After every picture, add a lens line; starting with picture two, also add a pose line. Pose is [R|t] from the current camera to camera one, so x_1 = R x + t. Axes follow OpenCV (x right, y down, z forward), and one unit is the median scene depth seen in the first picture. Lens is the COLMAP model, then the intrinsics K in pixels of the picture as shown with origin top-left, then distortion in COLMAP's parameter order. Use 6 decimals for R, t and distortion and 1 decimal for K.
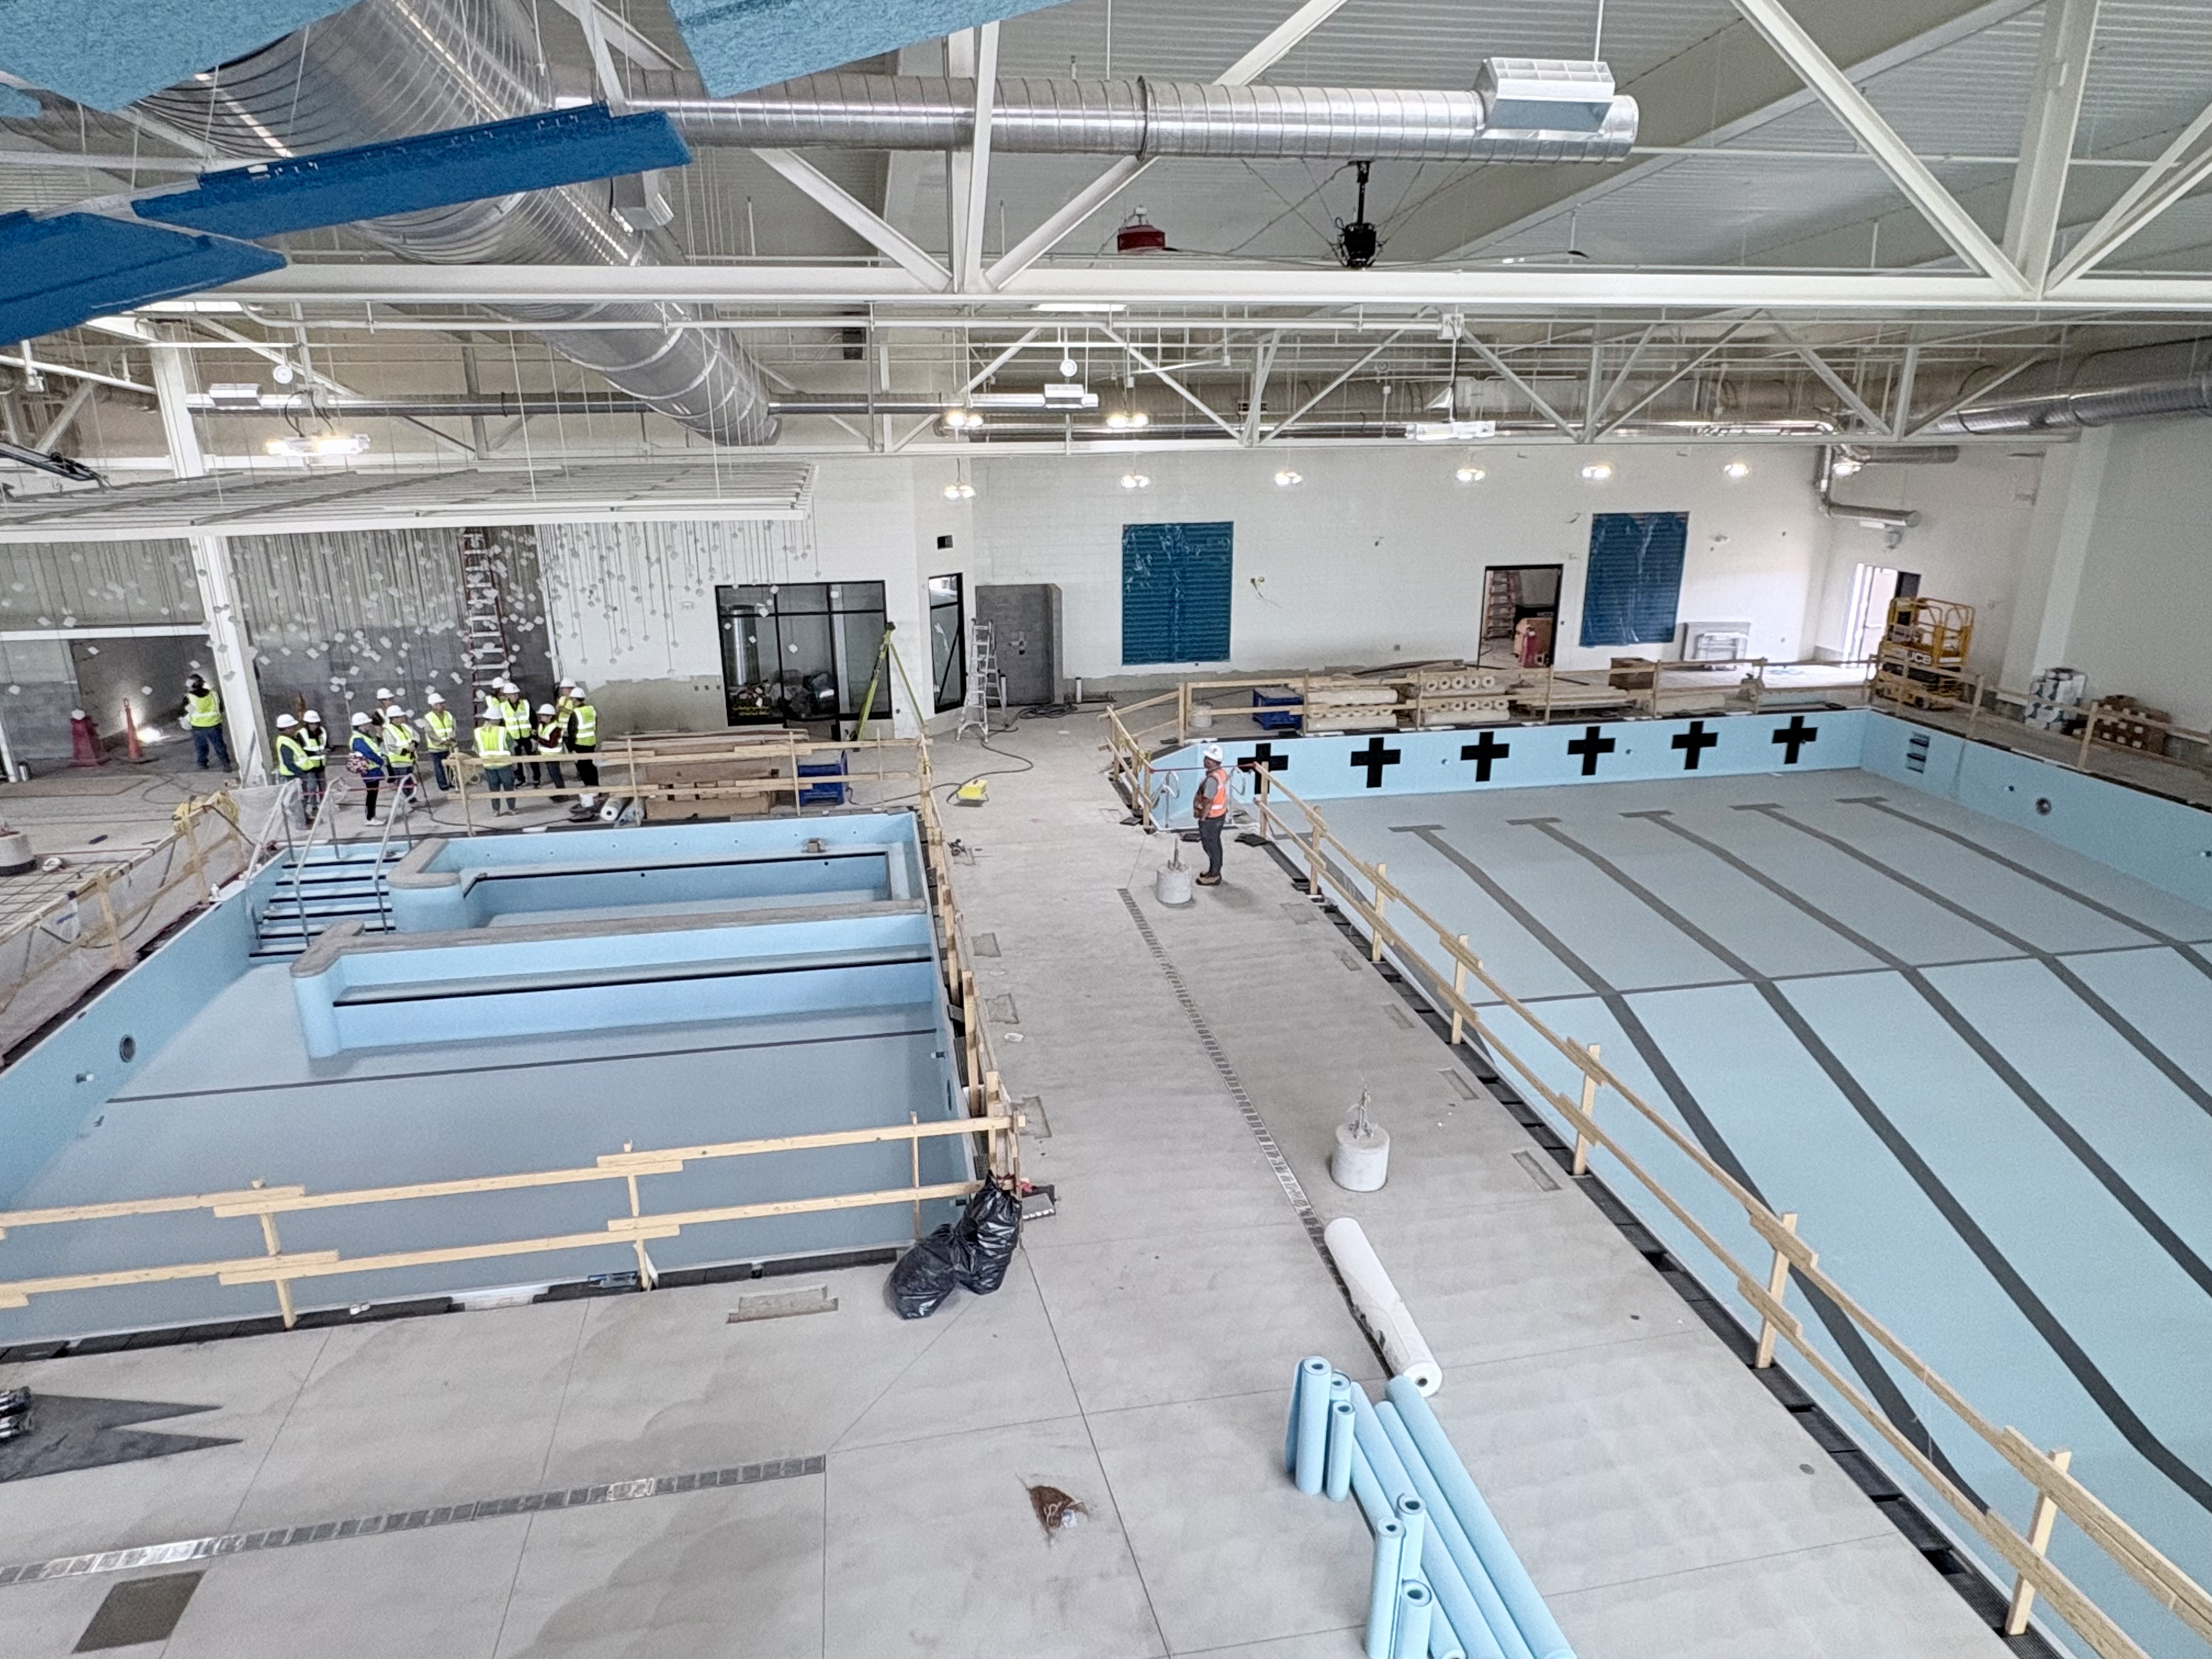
lens RADIAL K [[1340.5, 0, 1105.1], [0, 1340.5, 831.6], [0, 0, 1]] dist [0.002209, 0.000225]
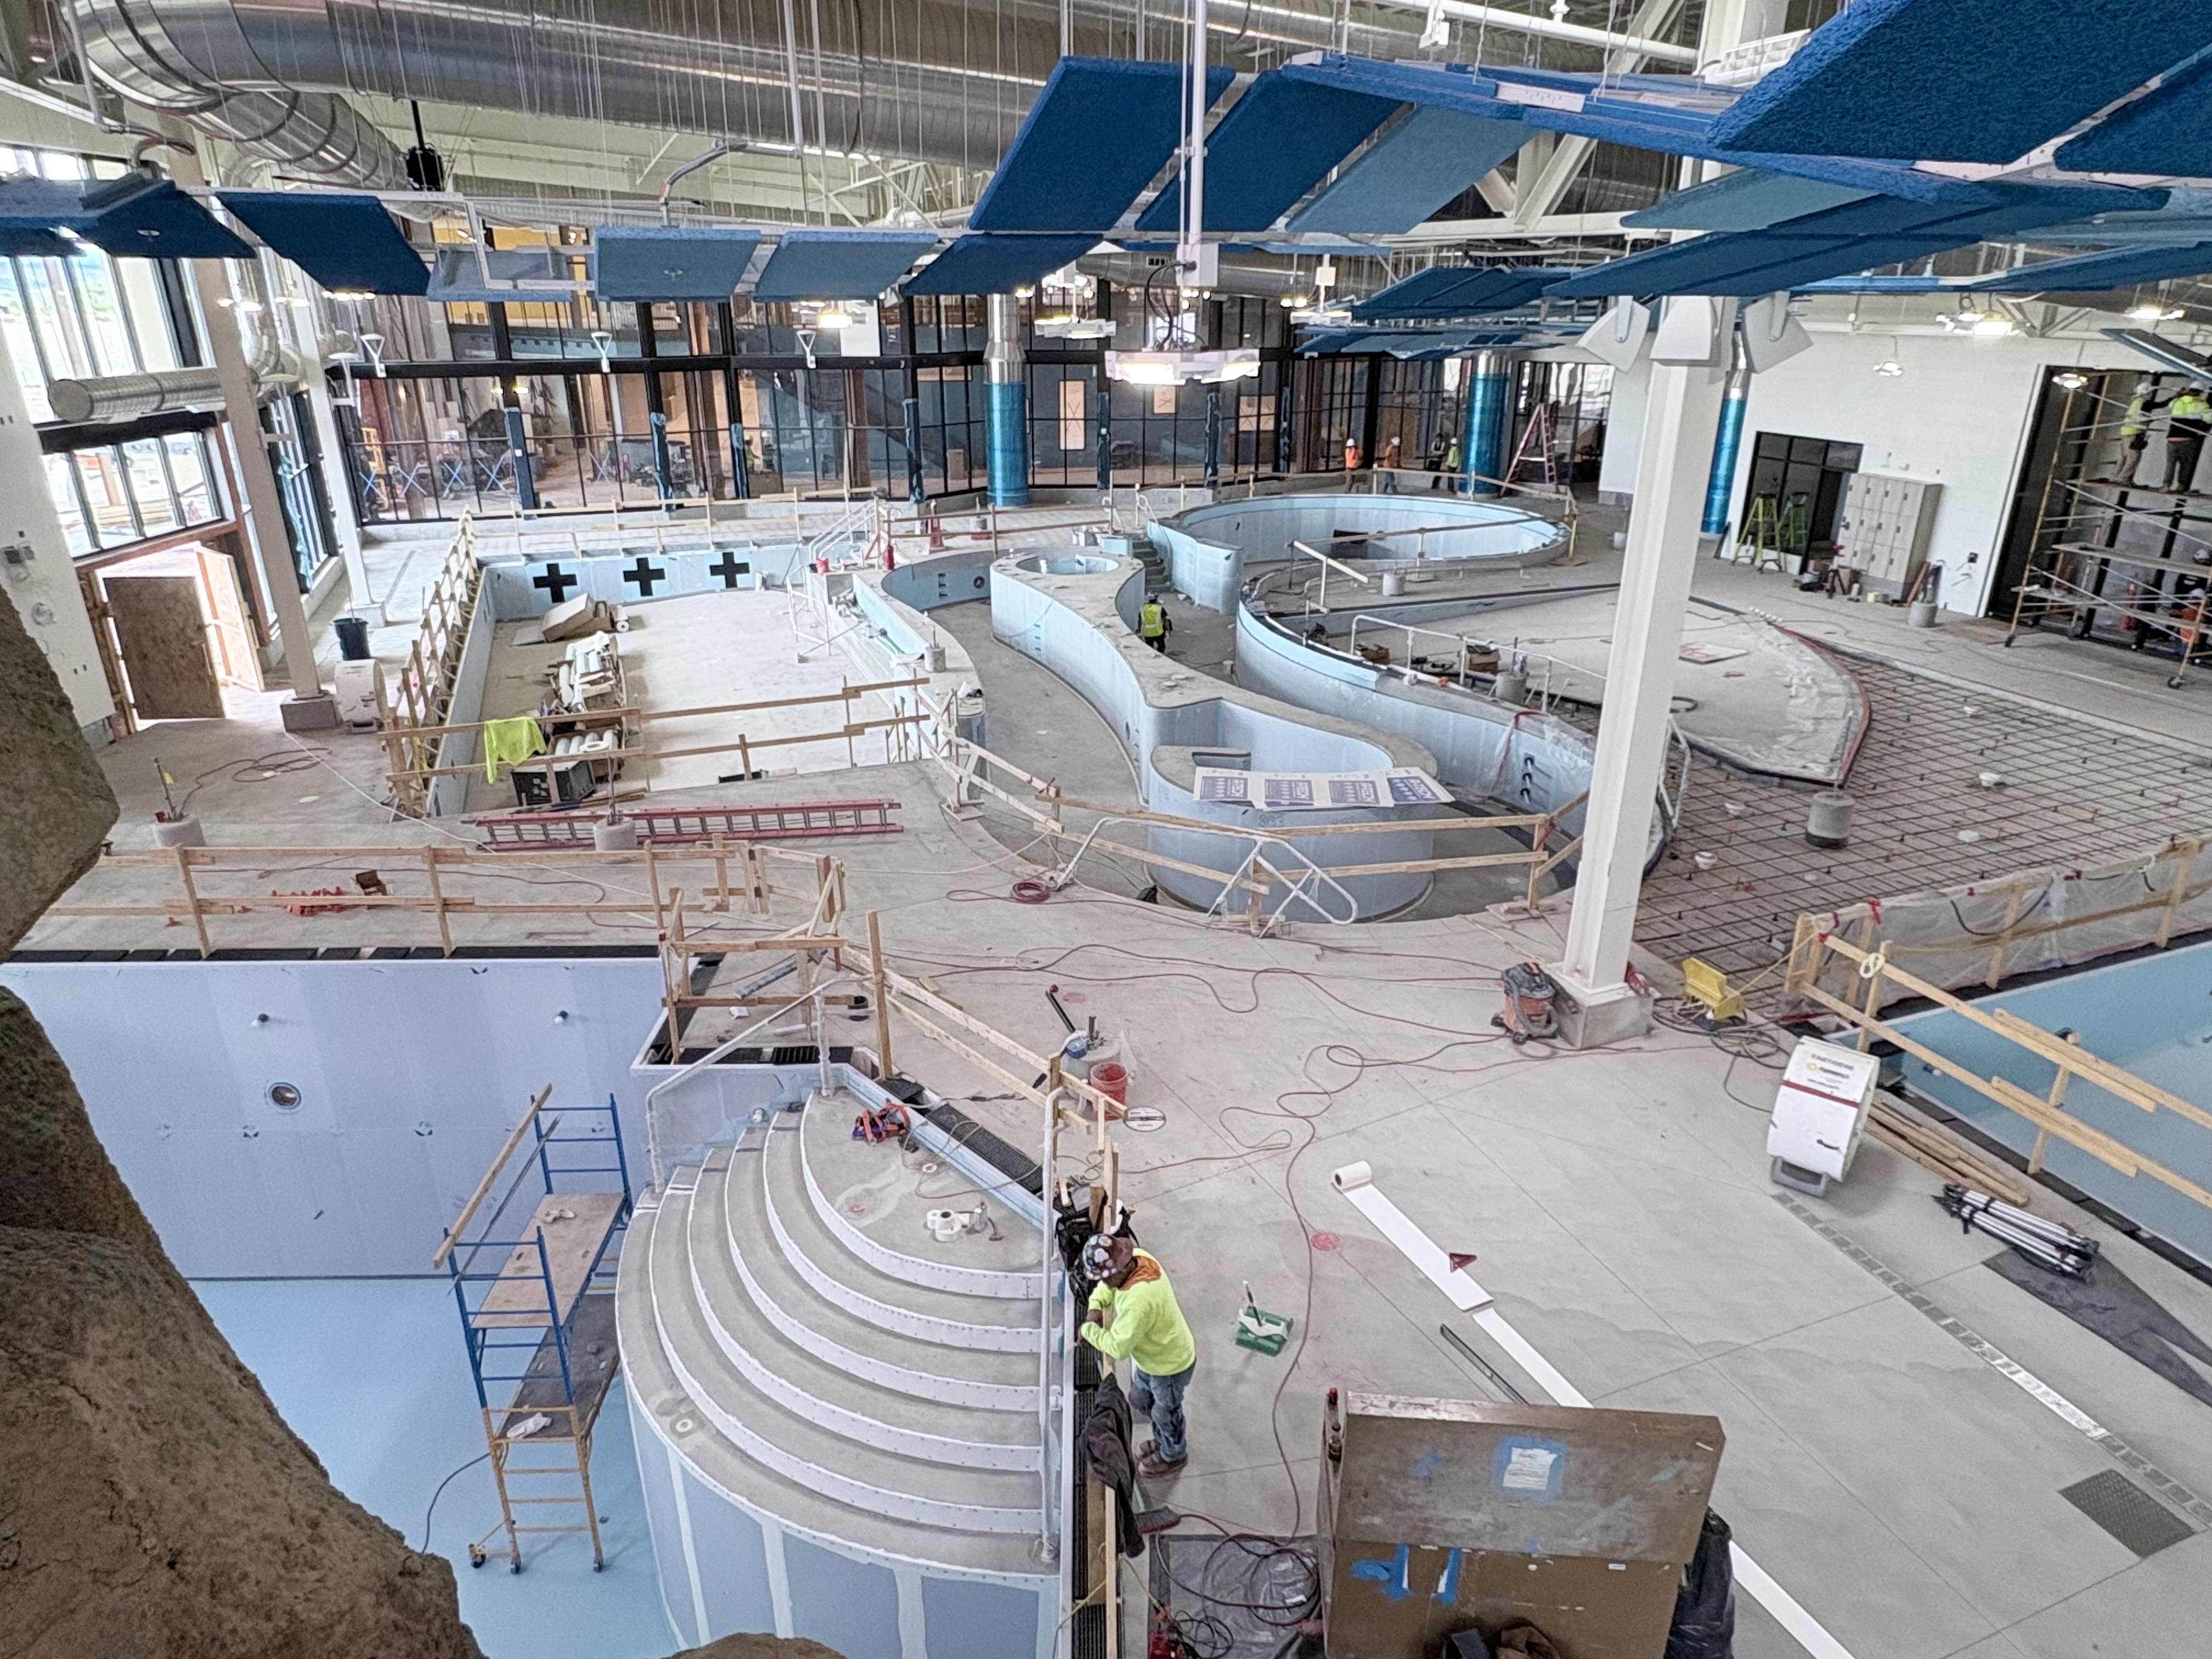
lens RADIAL K [[1340.5, 0, 1106.5], [0, 1340.5, 826.8], [0, 0, 1]] dist [0.002209, 0.000225]
pose [[0.183798, 0.372333, -0.909718, -0.106310], [-0.302525, 0.901989, 0.308048, 0.029518], [0.935252, 0.218593, 0.278424, -0.089396]]
